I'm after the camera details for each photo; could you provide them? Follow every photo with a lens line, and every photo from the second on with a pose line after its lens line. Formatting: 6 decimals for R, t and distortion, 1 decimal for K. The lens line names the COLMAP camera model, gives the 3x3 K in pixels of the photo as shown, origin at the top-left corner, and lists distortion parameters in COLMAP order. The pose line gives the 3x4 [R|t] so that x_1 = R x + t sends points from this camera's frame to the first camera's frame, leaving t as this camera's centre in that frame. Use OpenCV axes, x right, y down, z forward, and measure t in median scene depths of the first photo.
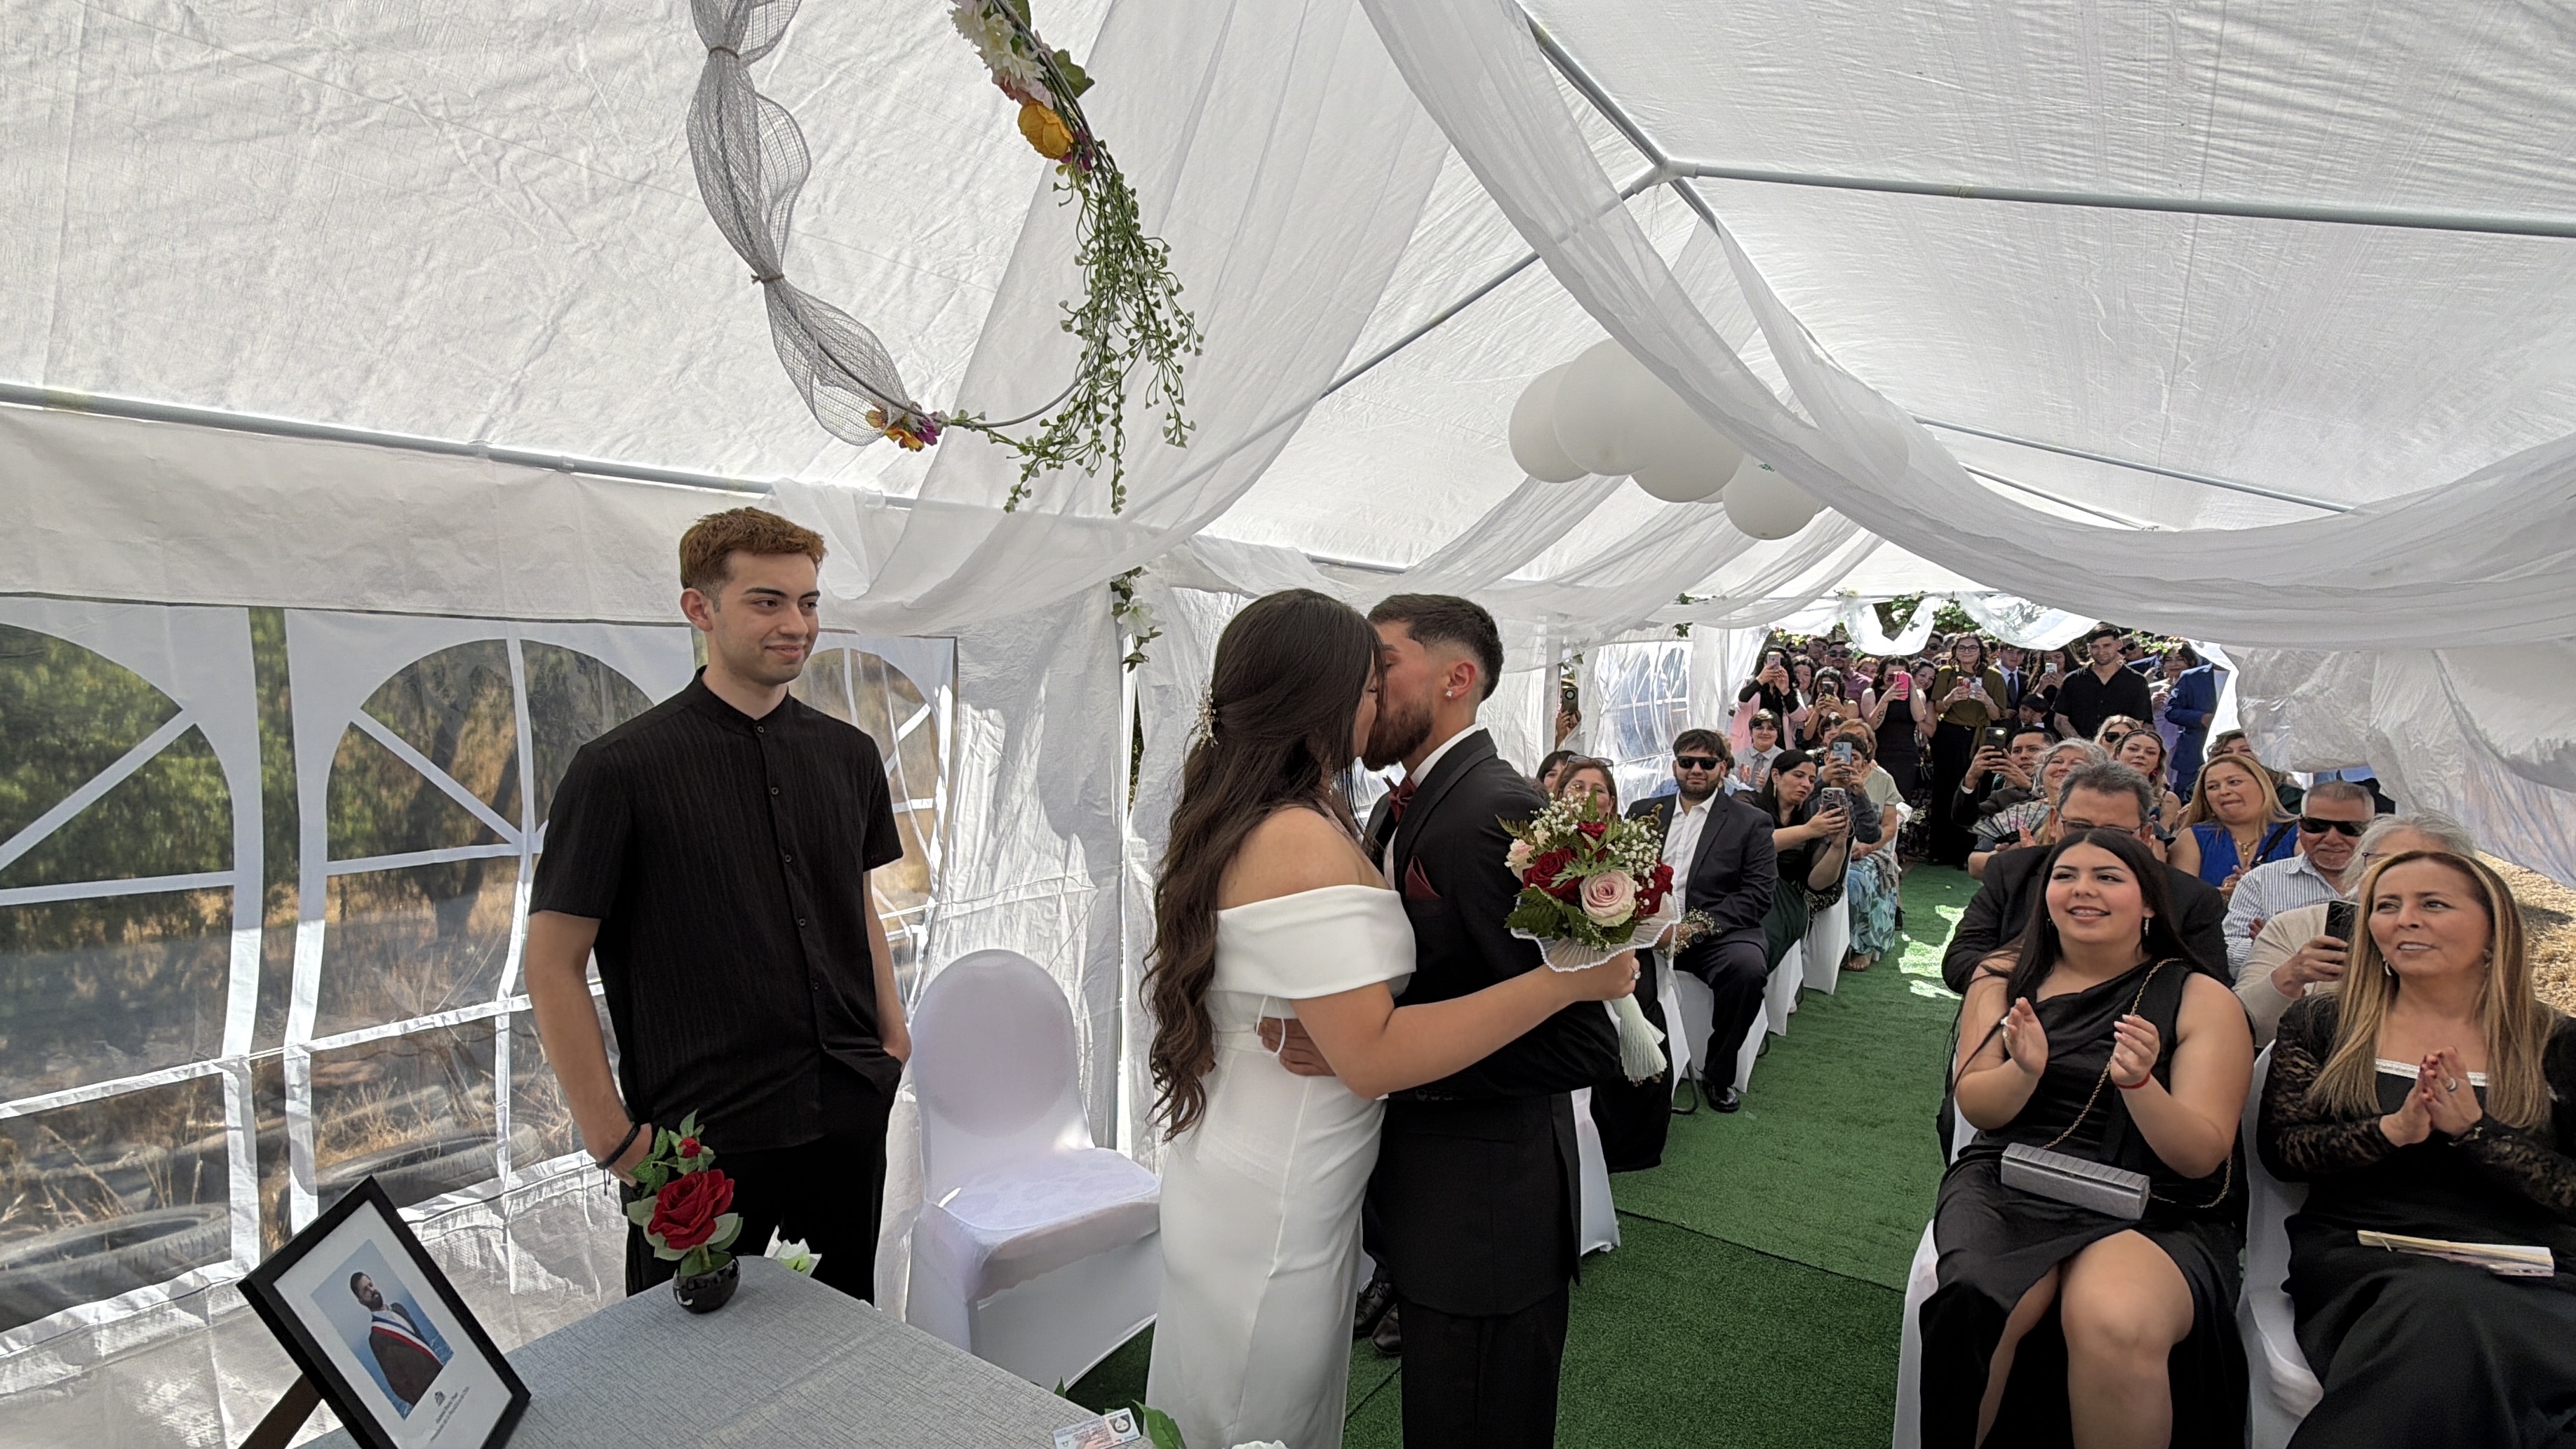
lens RADIAL K [[1131.6, 0, 1291.9], [0, 1131.6, 719.5], [0, 0, 1]] dist [0.004520, -0.001788]
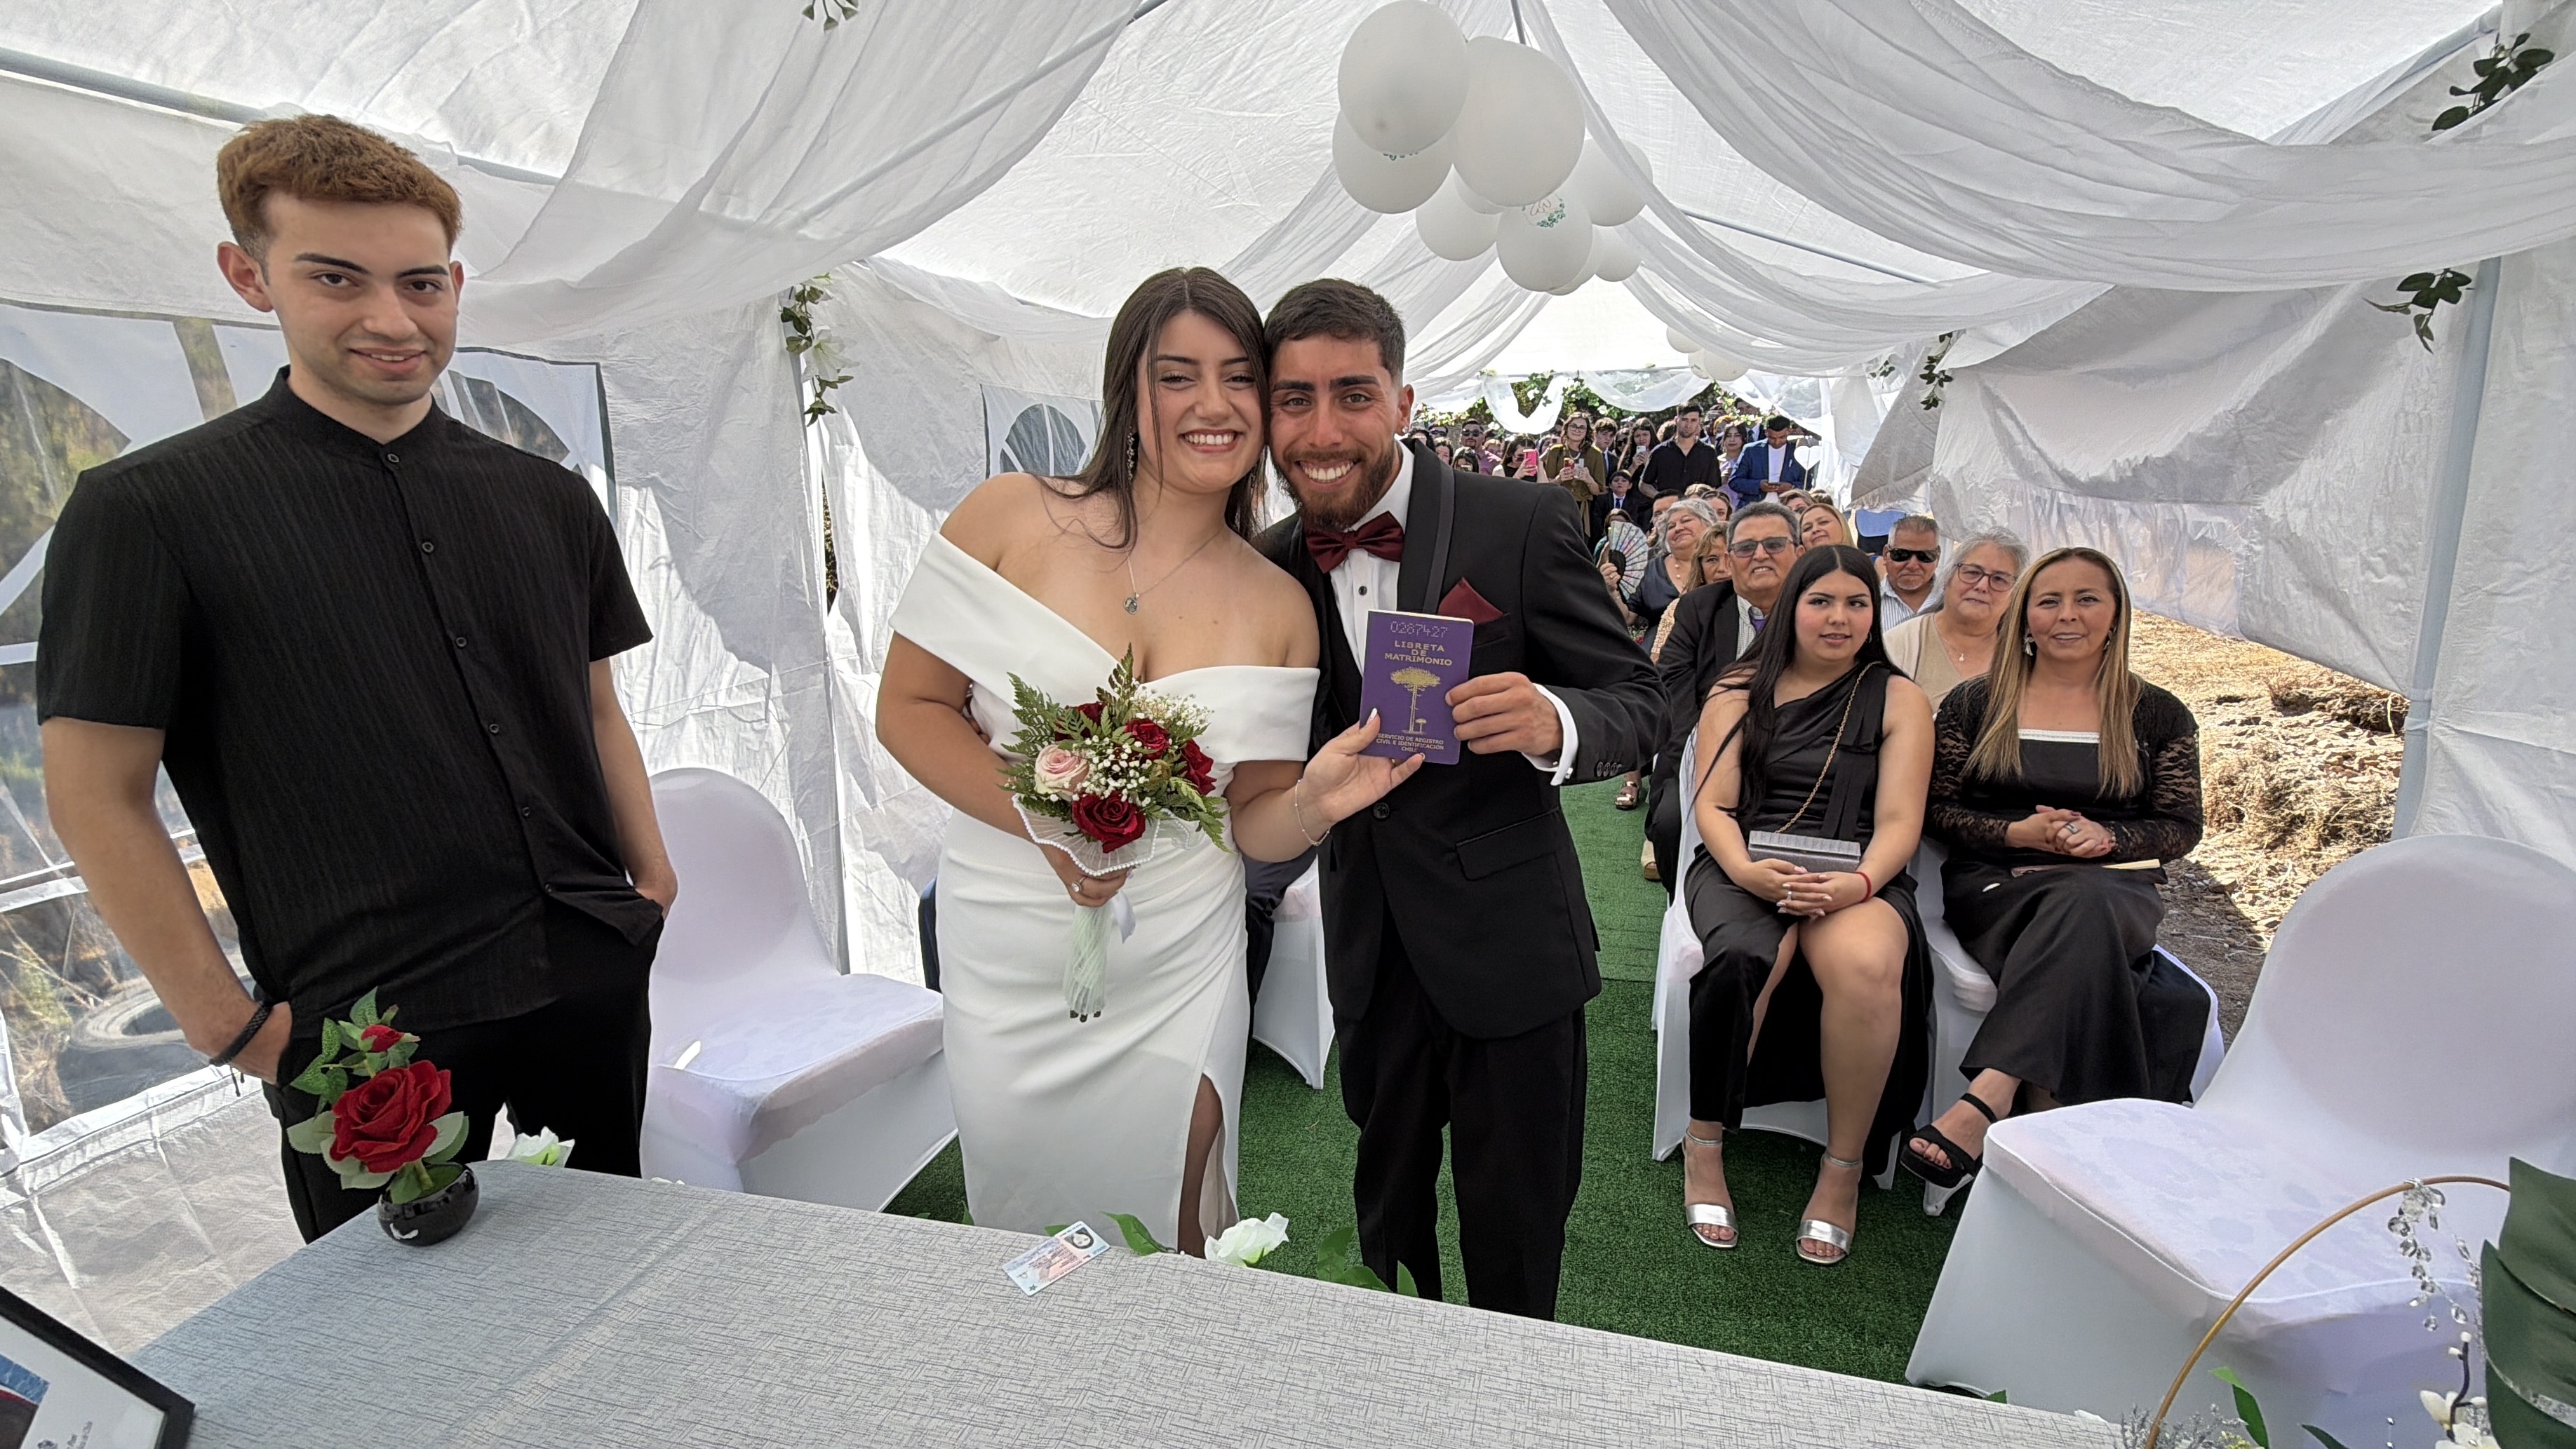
lens RADIAL K [[1131.6, 0, 1286.5], [0, 1131.6, 714.6], [0, 0, 1]] dist [0.004520, -0.001788]
pose [[0.944271, -0.087113, 0.317432, -0.146346], [0.033593, 0.984813, 0.170336, 0.052930], [-0.327450, -0.150180, 0.932857, 0.125781]]
